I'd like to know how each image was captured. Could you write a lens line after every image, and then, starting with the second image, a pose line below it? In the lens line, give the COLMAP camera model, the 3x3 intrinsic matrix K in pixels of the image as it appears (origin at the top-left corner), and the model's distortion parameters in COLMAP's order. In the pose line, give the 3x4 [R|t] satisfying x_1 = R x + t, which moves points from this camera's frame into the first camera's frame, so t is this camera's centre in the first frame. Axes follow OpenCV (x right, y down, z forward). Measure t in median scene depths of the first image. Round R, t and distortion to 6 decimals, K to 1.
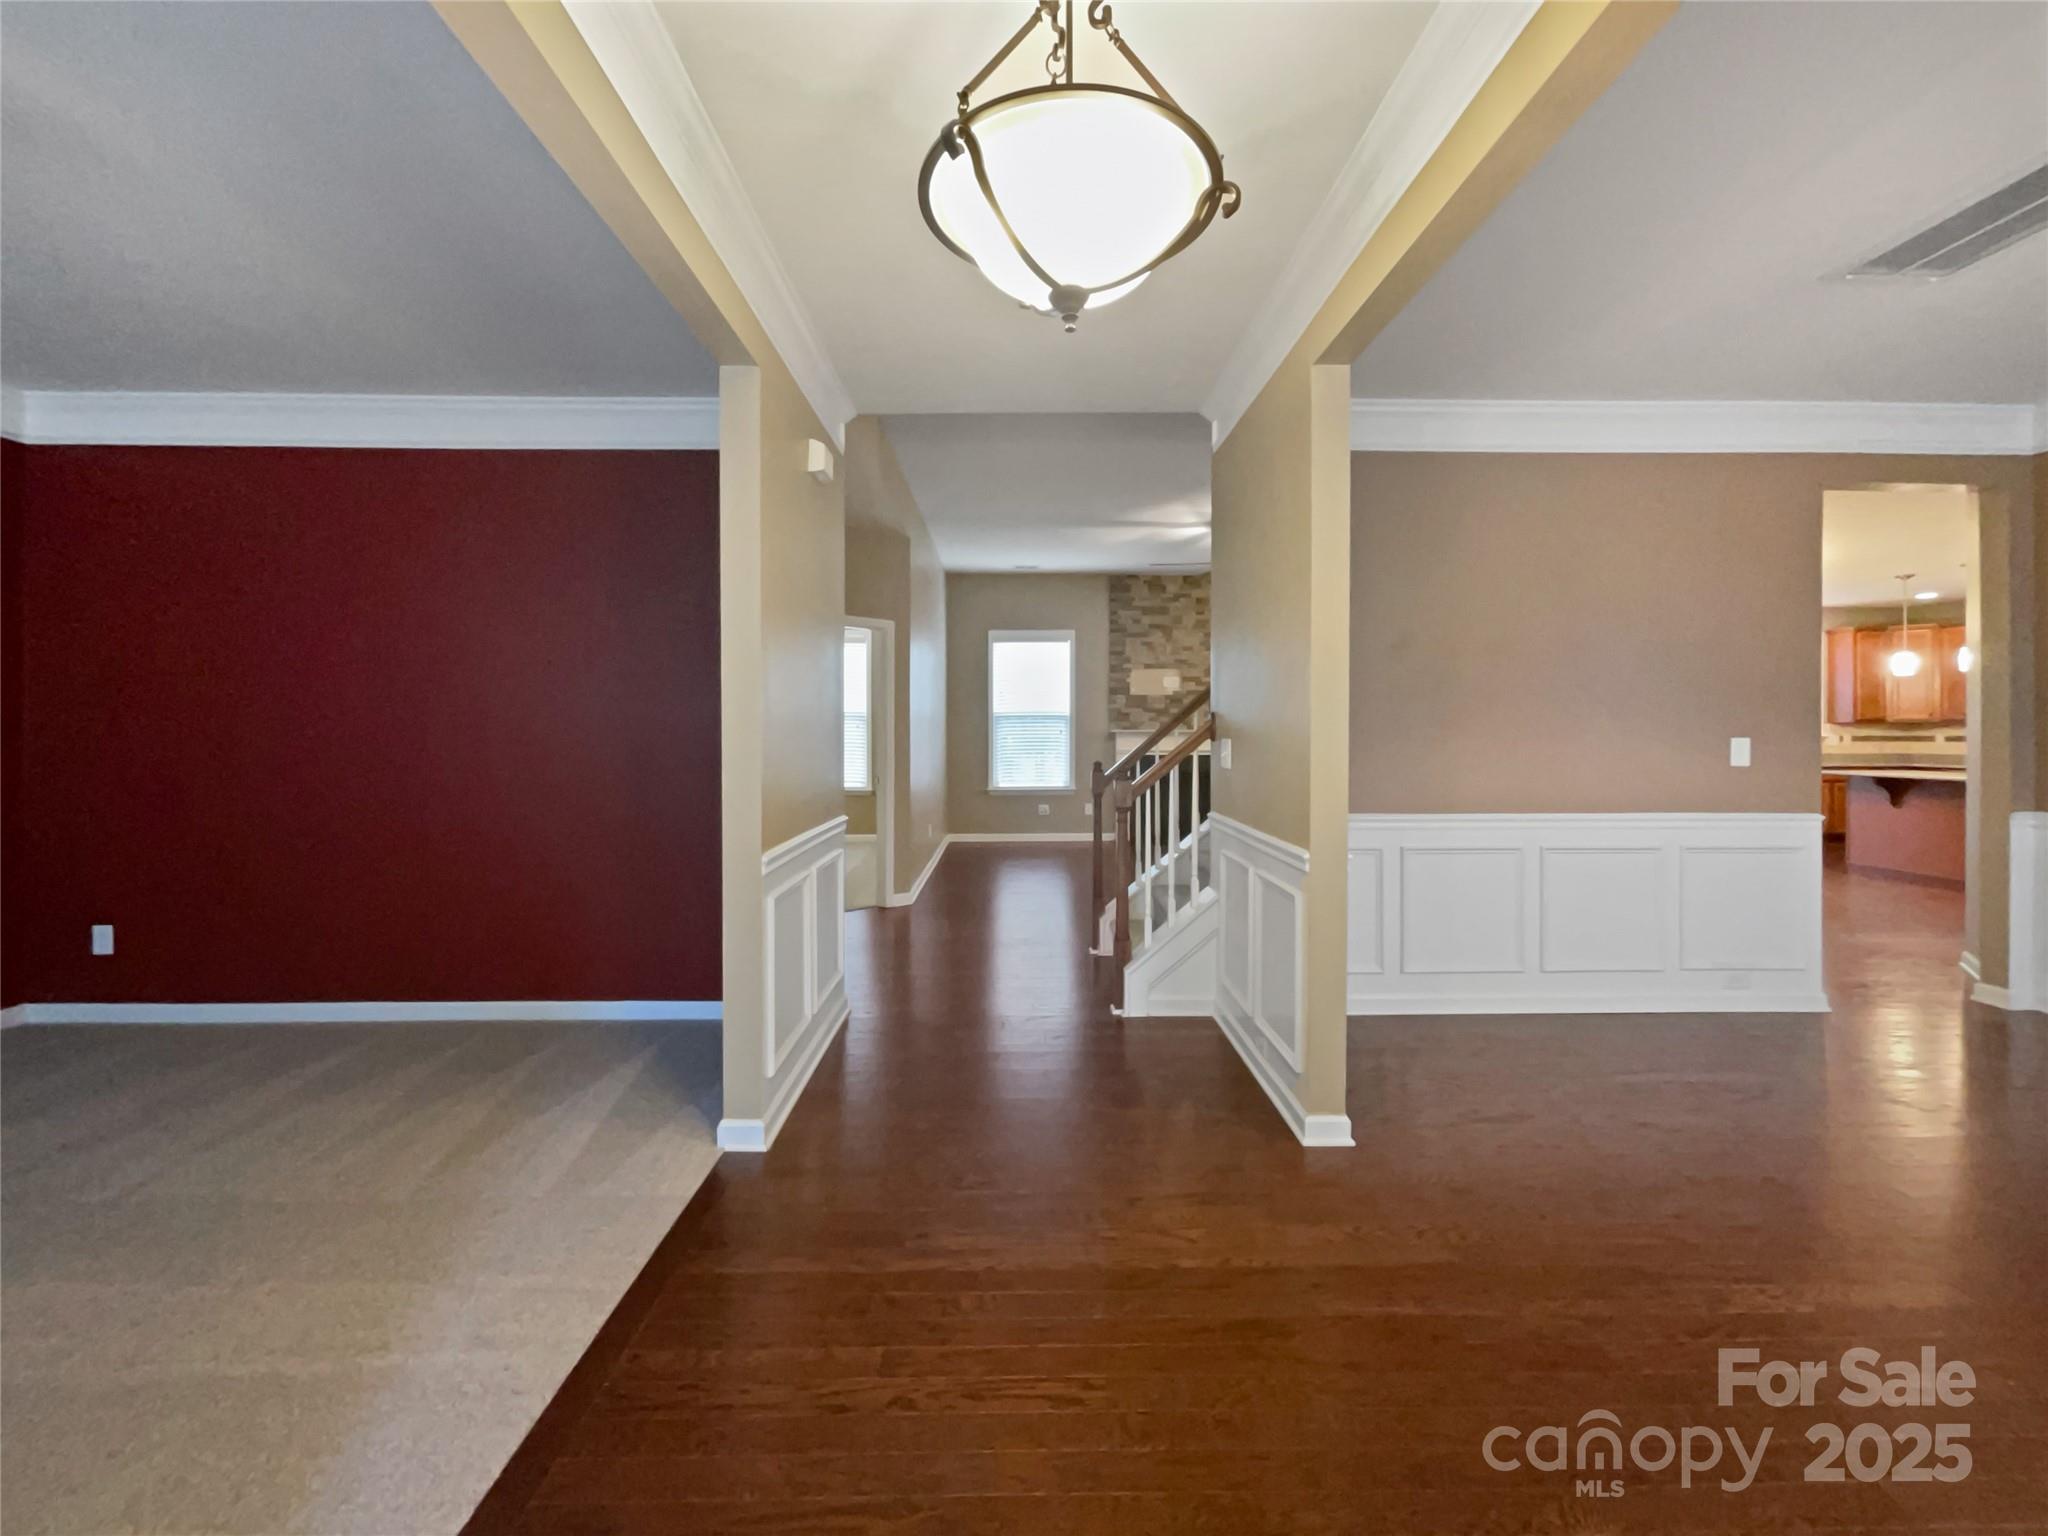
lens RADIAL K [[824.1, 0, 1036.4], [0, 824.1, 738.3], [0, 0, 1]] dist [-0.001863, 0.001453]
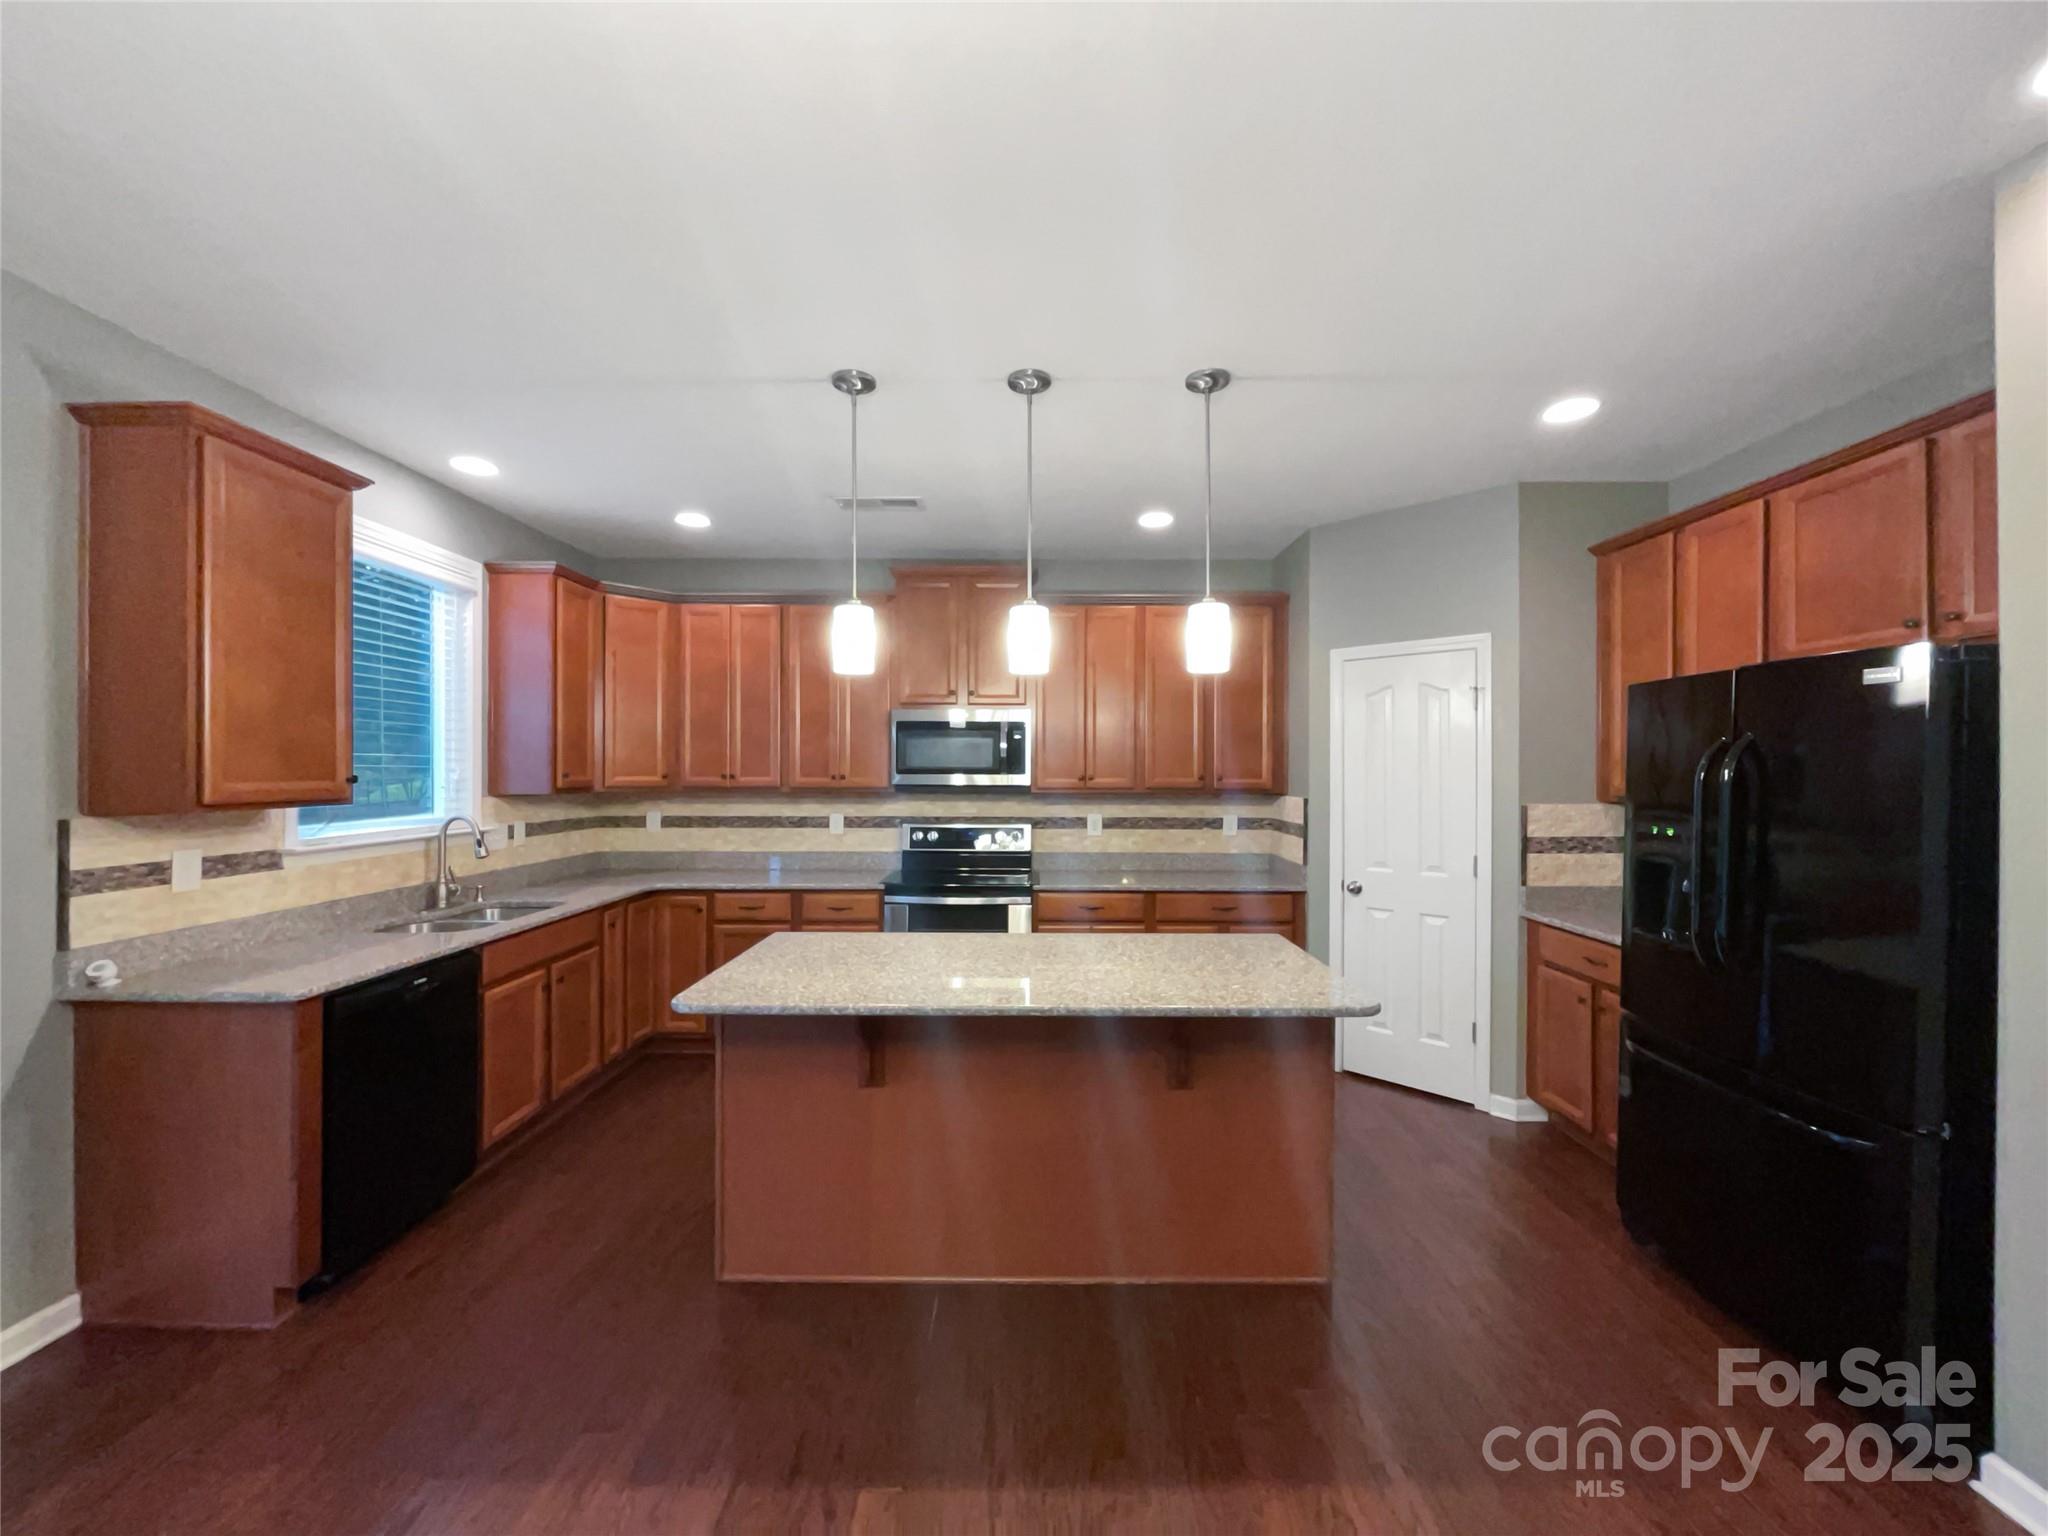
lens RADIAL K [[824.1, 0, 1027.9], [0, 824.1, 767.9], [0, 0, 1]] dist [-0.001863, 0.001453]
pose [[0.031741, 0.003040, 0.999492, 0.578842], [0.002629, 0.999992, -0.003125, -0.030285], [-0.999493, 0.002727, 0.031732, 0.737171]]
